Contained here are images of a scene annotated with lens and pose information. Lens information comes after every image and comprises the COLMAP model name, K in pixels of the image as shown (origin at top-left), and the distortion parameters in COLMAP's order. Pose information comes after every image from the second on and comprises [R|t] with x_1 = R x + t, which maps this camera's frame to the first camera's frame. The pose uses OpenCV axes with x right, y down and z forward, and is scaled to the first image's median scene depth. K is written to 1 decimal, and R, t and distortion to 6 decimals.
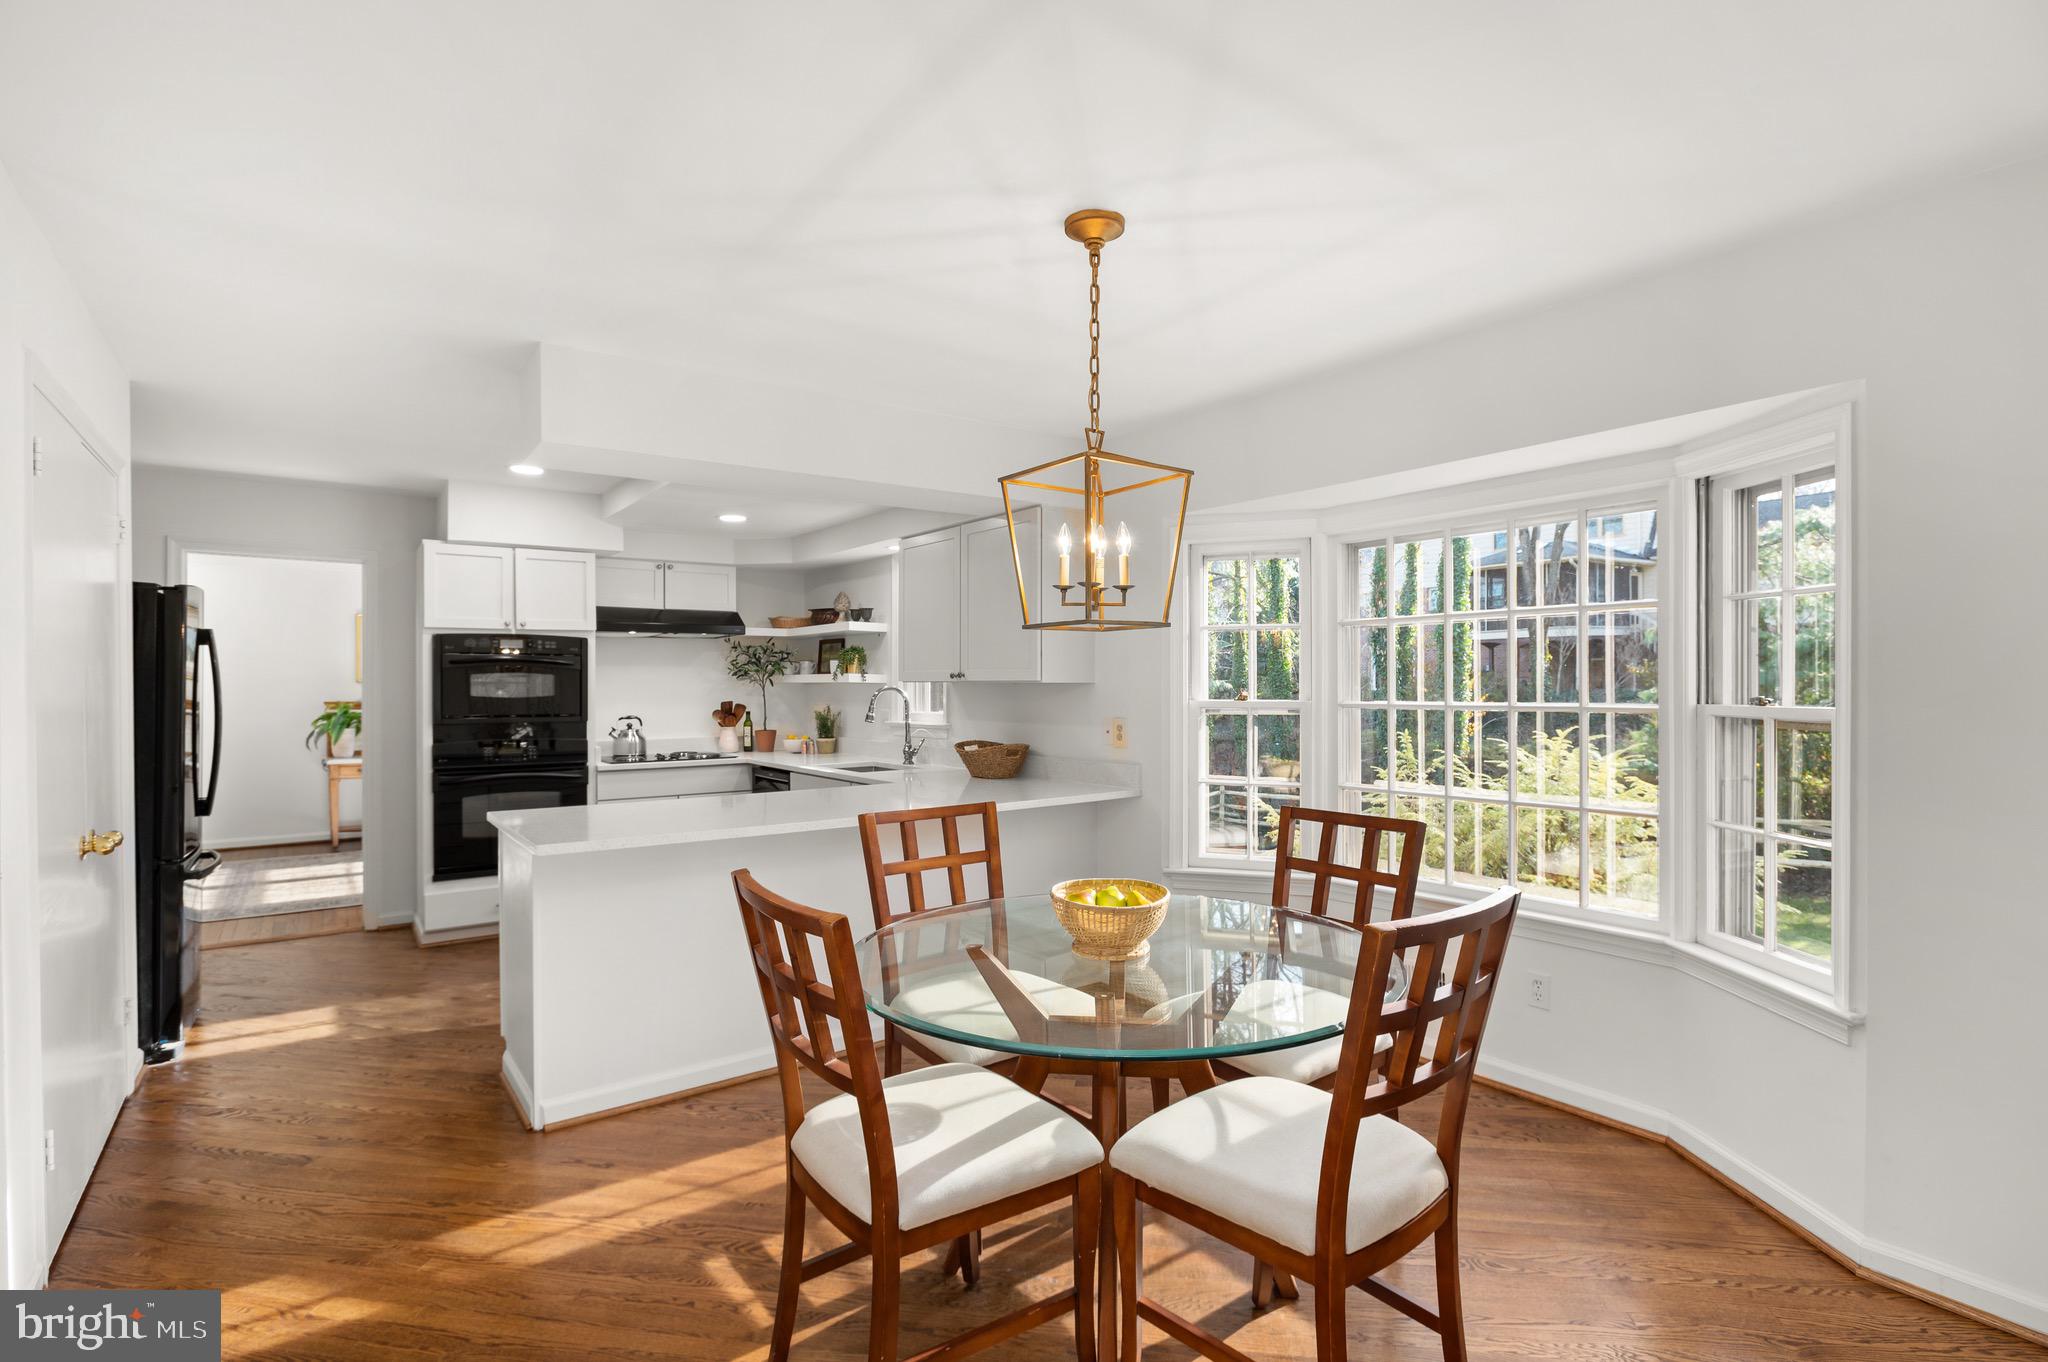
lens RADIAL K [[987.2, 0, 1013.6], [0, 987.2, 687.3], [0, 0, 1]] dist [-0.011036, 0.001336]
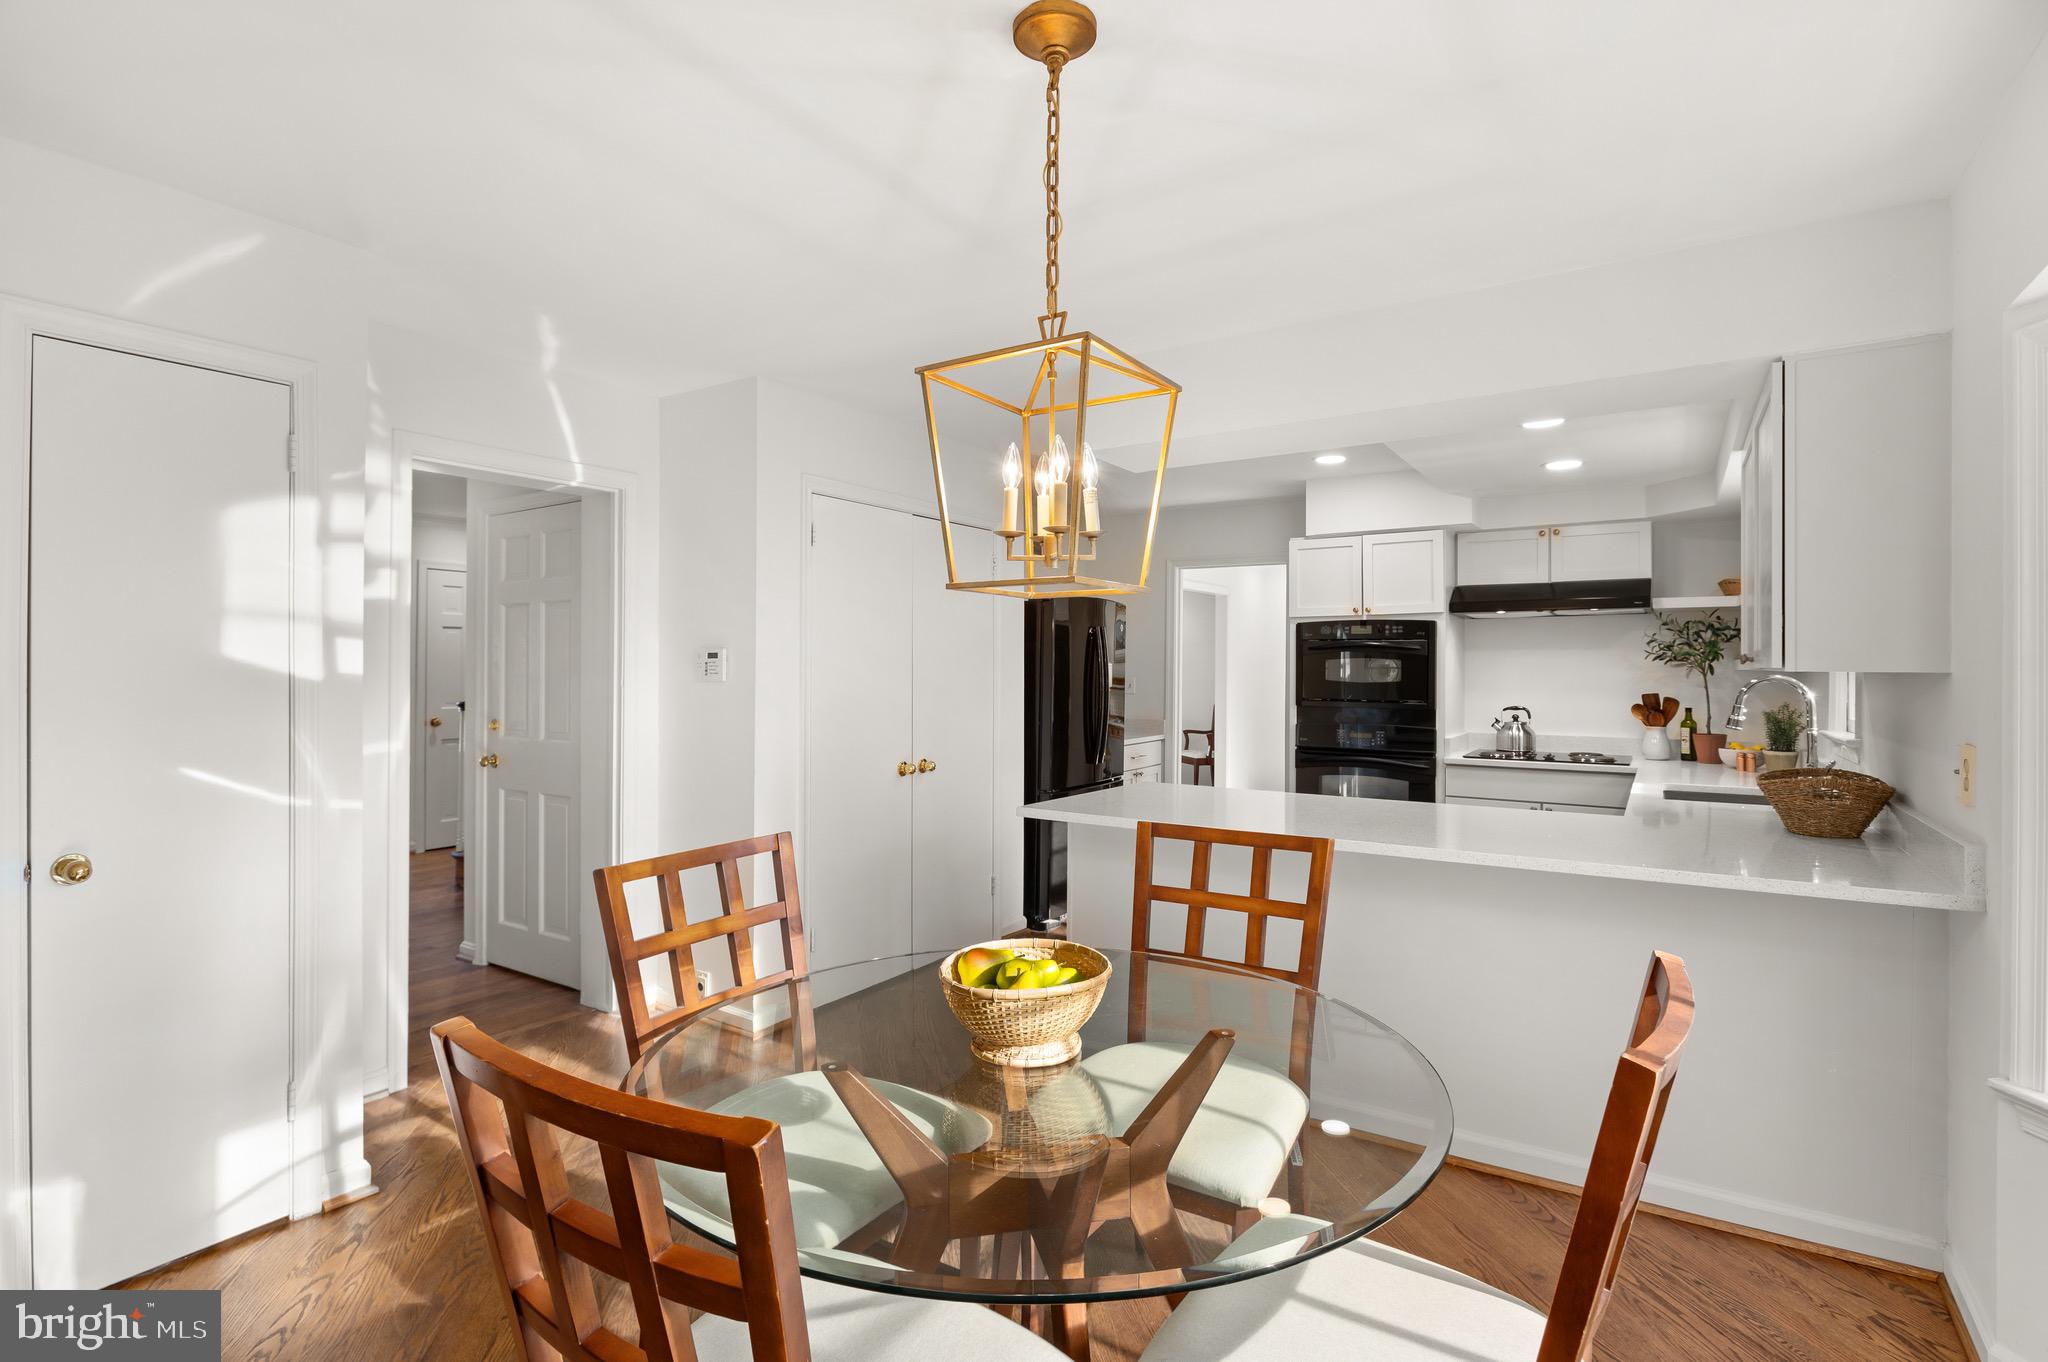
lens RADIAL K [[987.2, 0, 1018.6], [0, 987.2, 649.0], [0, 0, 1]] dist [-0.011036, 0.001336]
pose [[0.344614, -0.015144, -0.938622, 0.306736], [-0.010055, 0.999753, -0.019822, -0.000646], [0.938691, 0.016269, 0.344376, 0.302240]]
